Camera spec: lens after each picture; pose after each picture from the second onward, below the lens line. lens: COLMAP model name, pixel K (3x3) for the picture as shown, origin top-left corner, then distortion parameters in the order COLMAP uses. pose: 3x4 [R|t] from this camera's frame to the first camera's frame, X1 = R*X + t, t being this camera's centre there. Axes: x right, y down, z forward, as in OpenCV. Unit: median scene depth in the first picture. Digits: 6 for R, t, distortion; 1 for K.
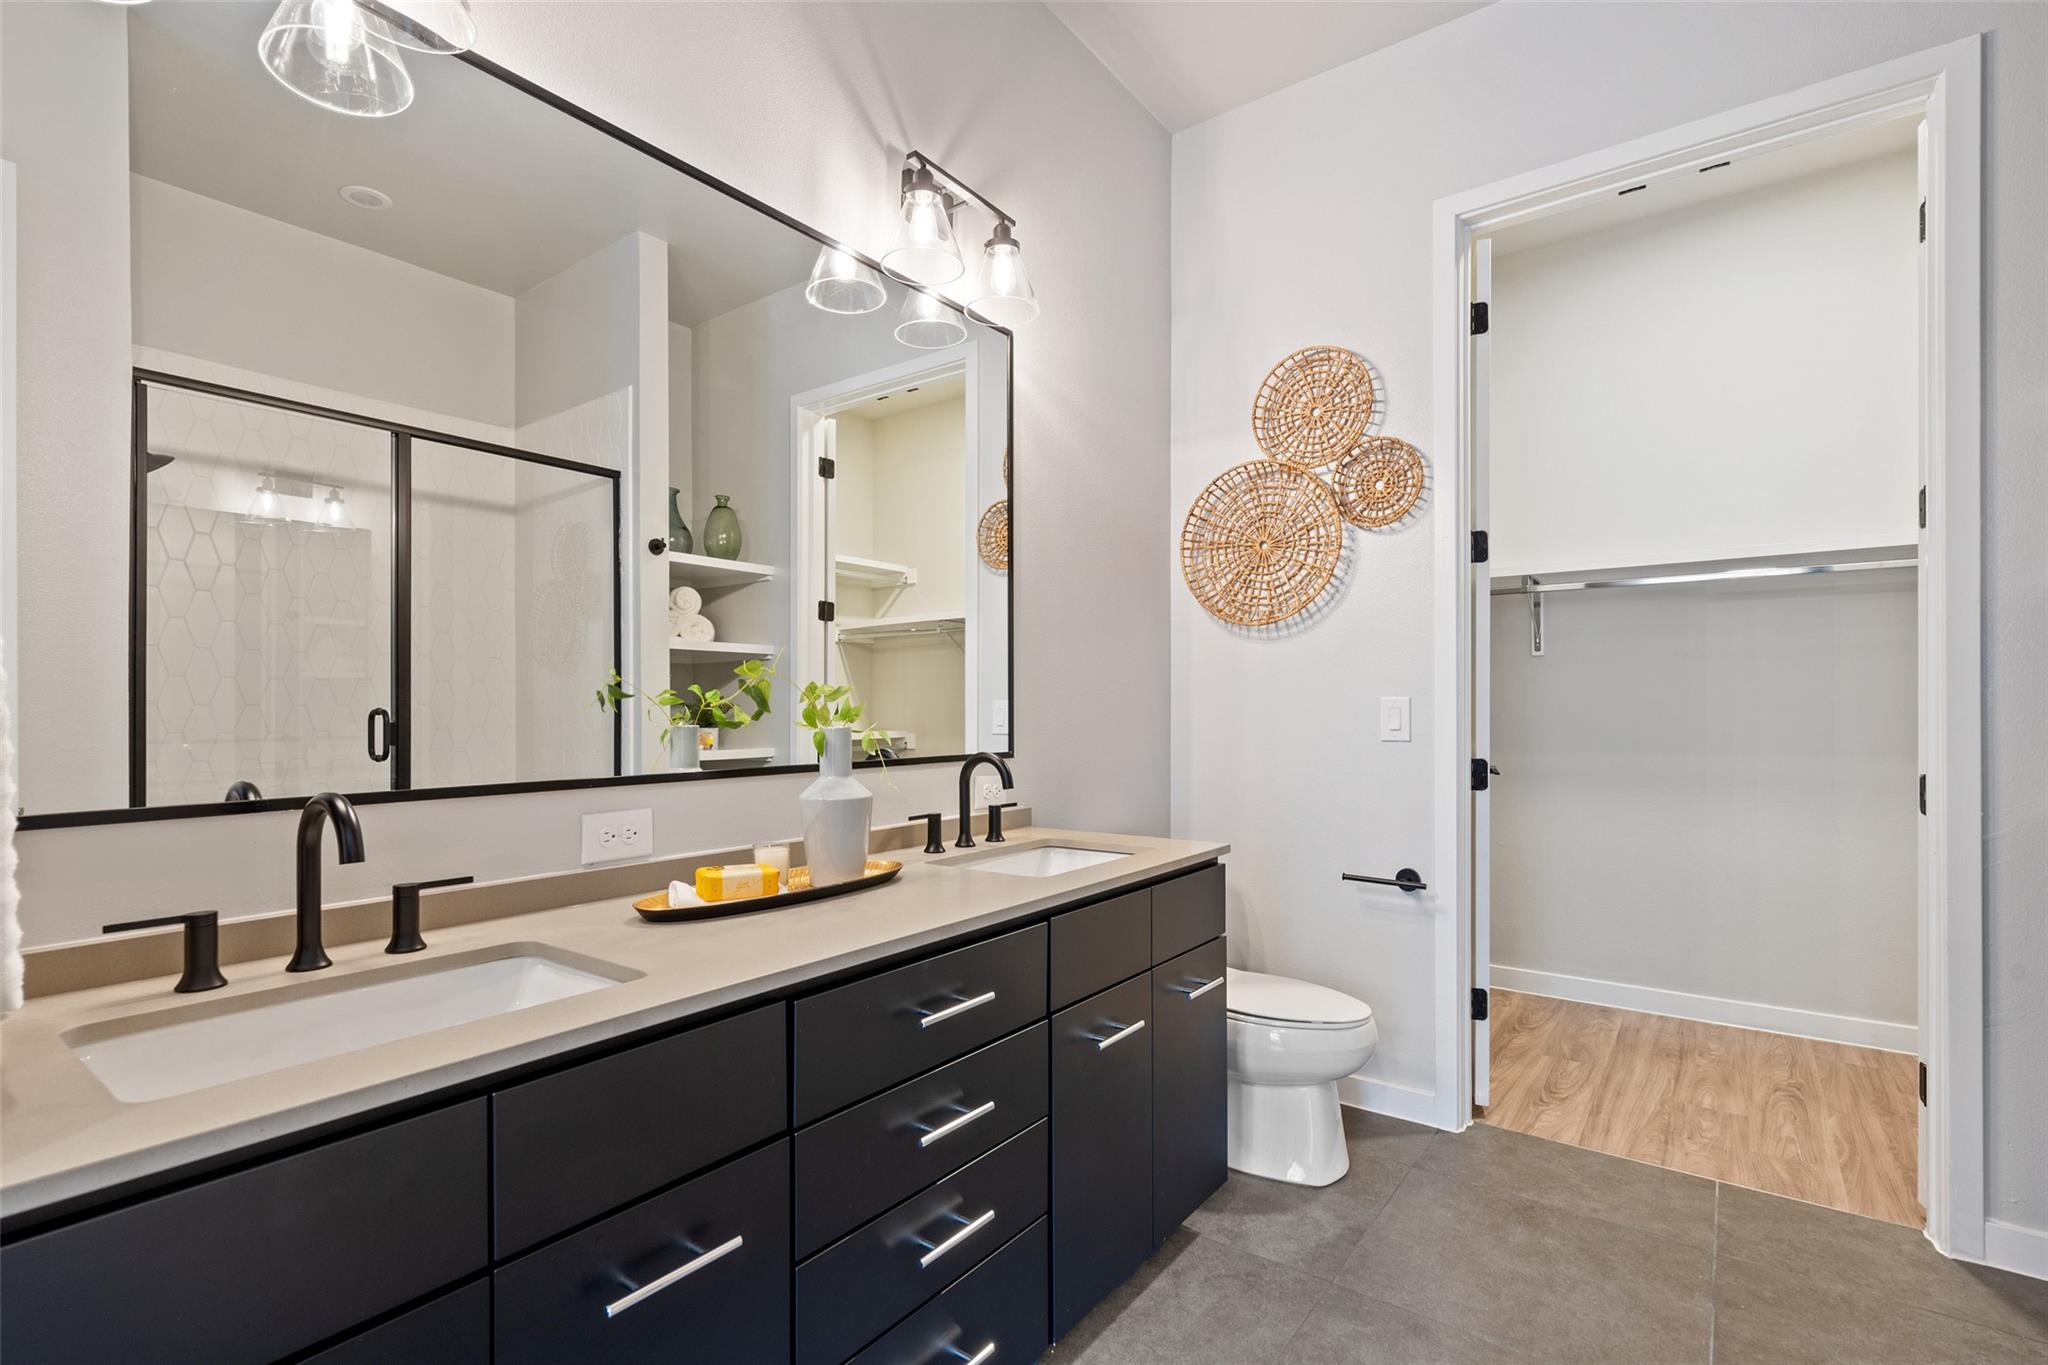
lens RADIAL K [[948.4, 0, 1006.9], [0, 948.4, 703.3], [0, 0, 1]] dist [-0.005564, 0.003048]
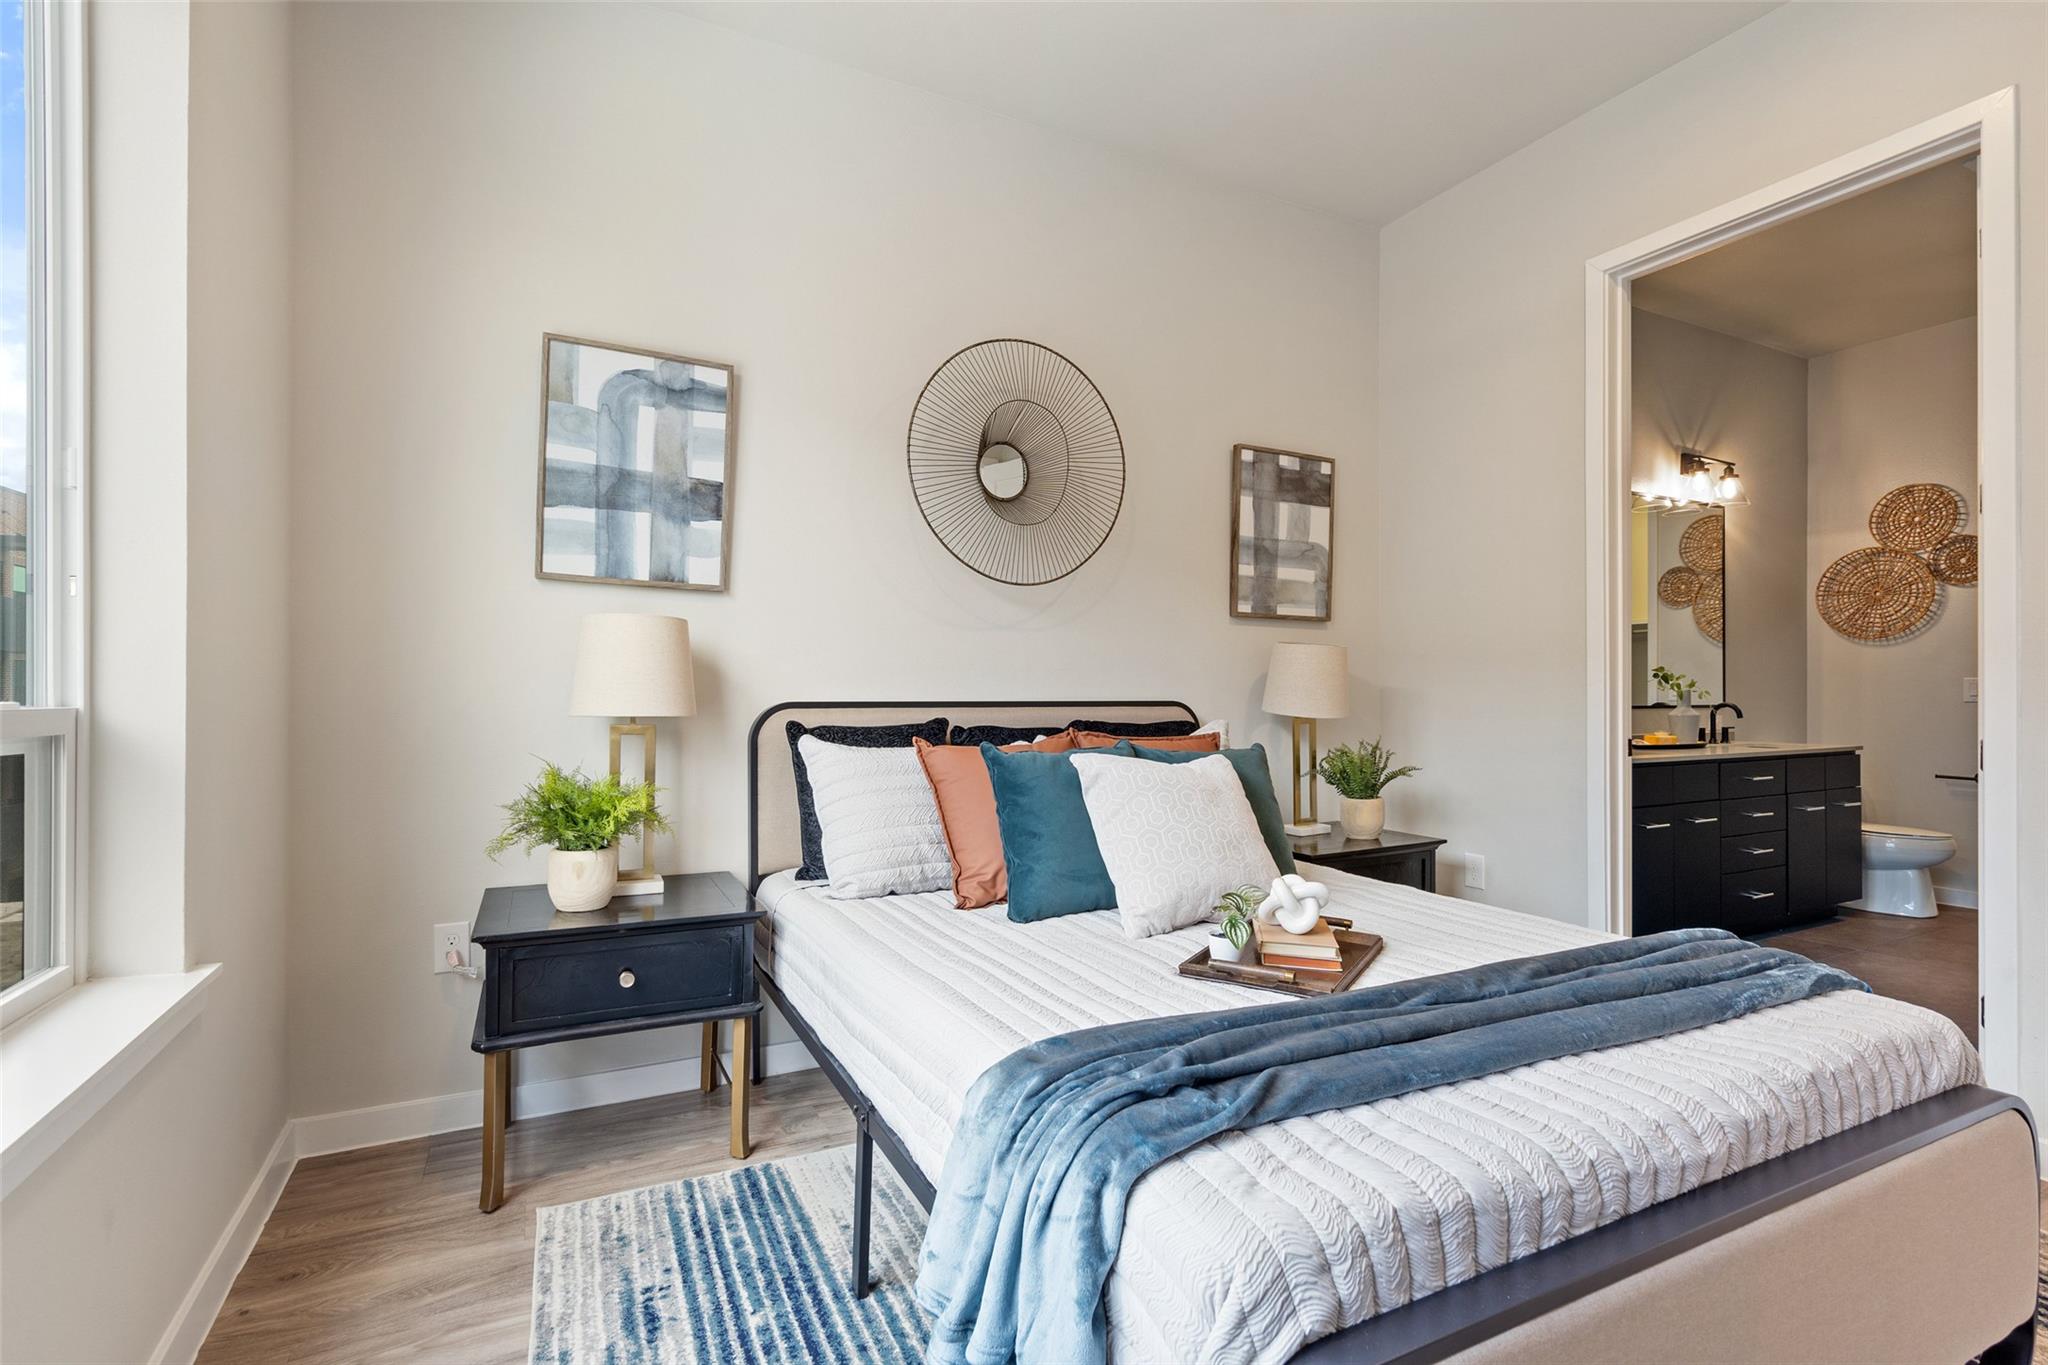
lens RADIAL K [[948.4, 0, 988.9], [0, 948.4, 695.5], [0, 0, 1]] dist [-0.005564, 0.003048]
pose [[0.895521, -0.001957, -0.445014, -0.493590], [0.004025, 0.999985, 0.003702, 0.014877], [0.445000, -0.005106, 0.895516, -1.522537]]
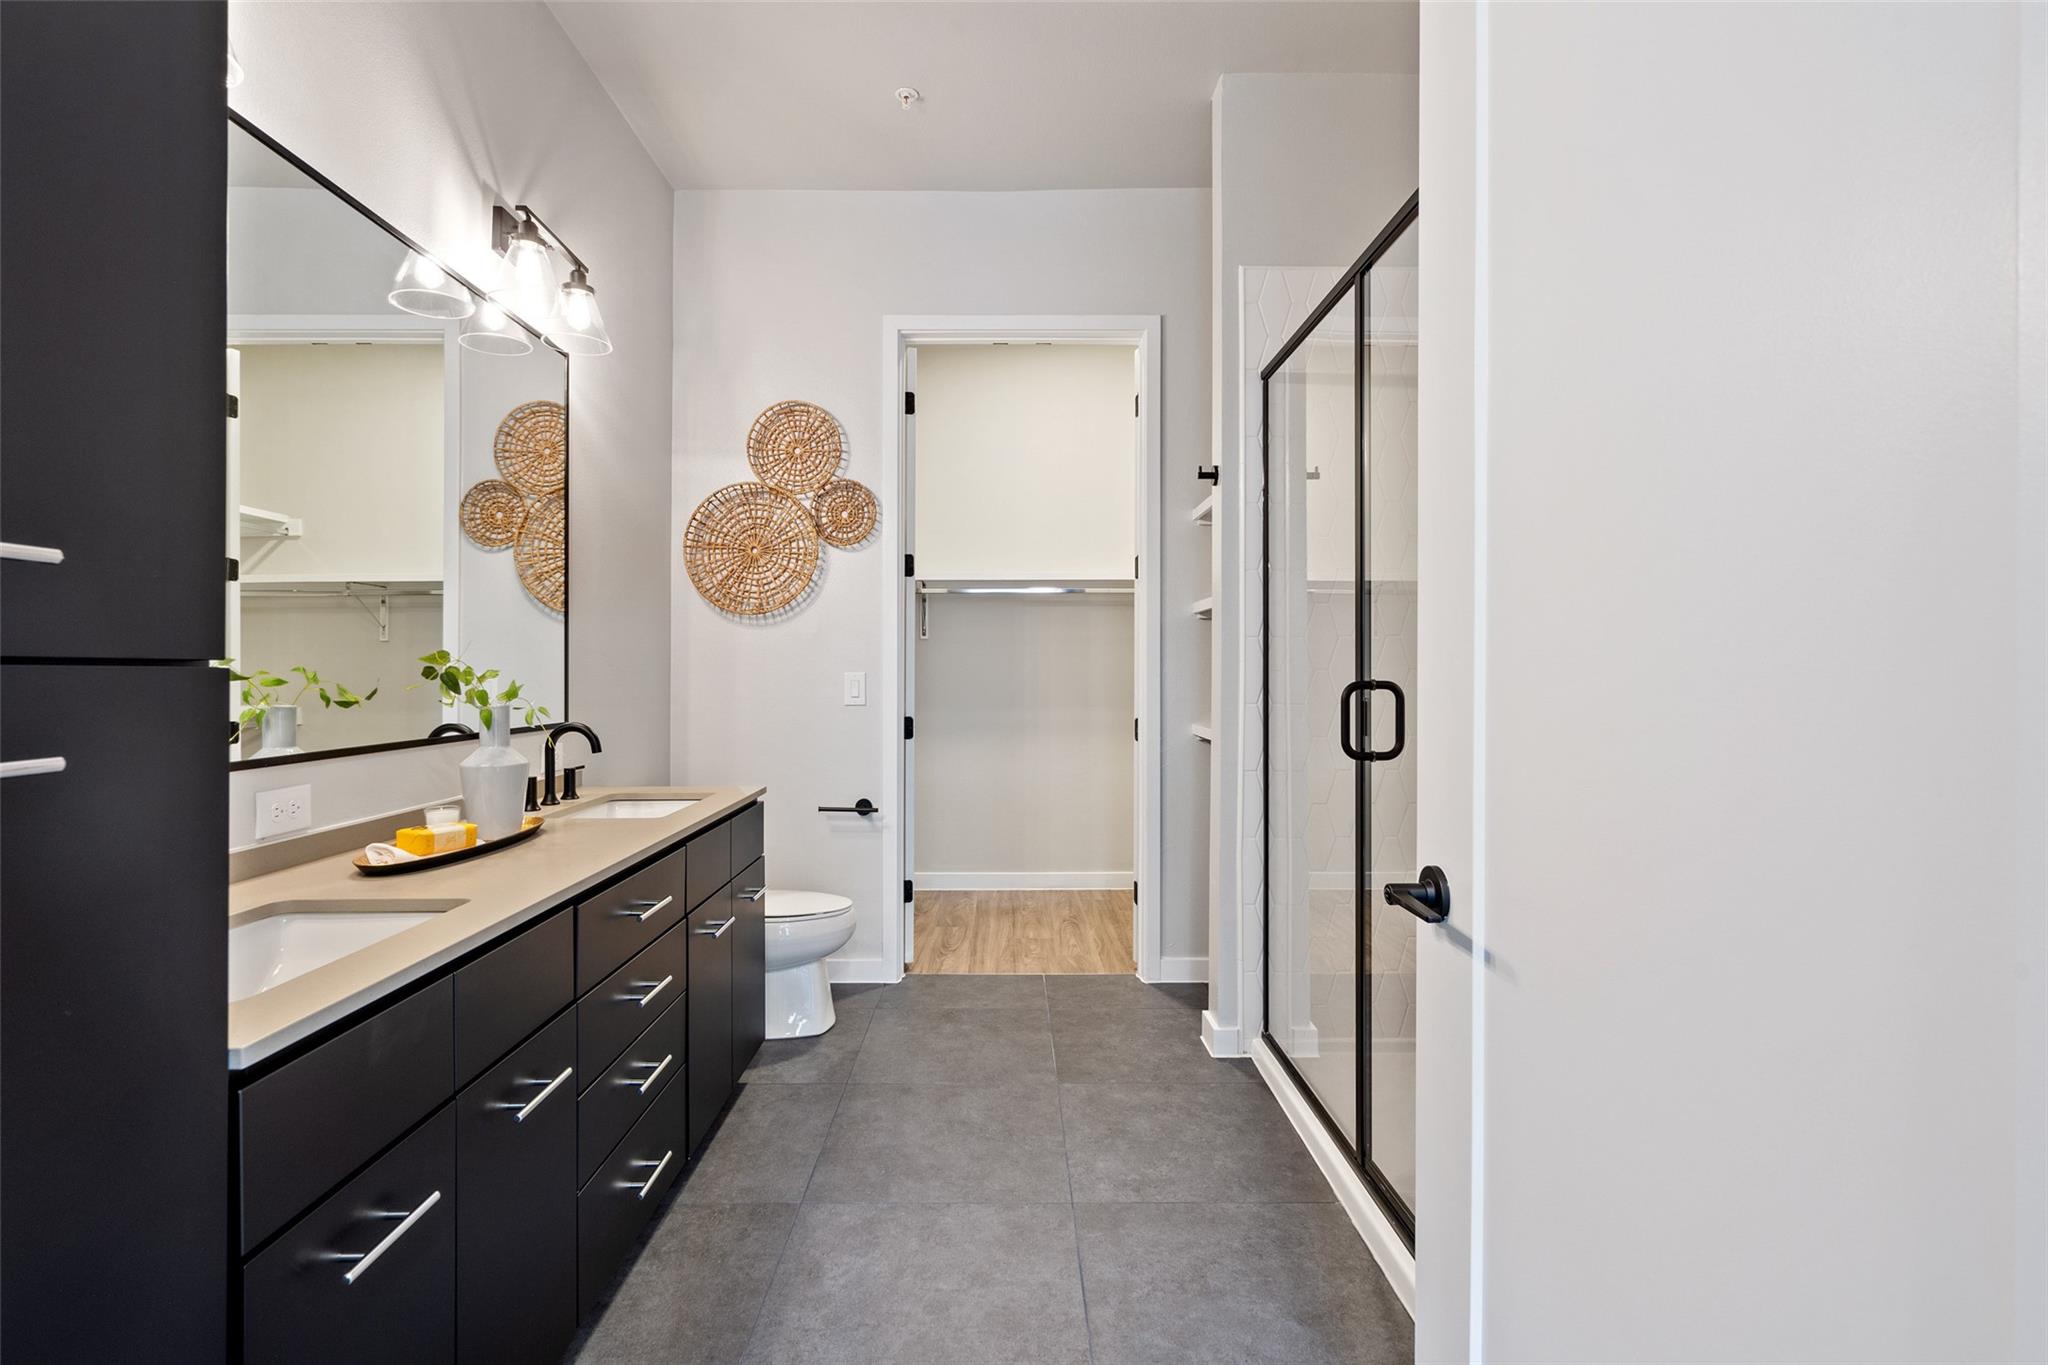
lens RADIAL K [[948.4, 0, 1008.2], [0, 948.4, 667.8], [0, 0, 1]] dist [-0.005564, 0.003048]
pose [[0.790138, 0.002173, 0.612925, -0.257683], [-0.003129, 0.999995, 0.000488, -0.015392], [-0.612921, -0.002303, 0.790141, -0.212412]]
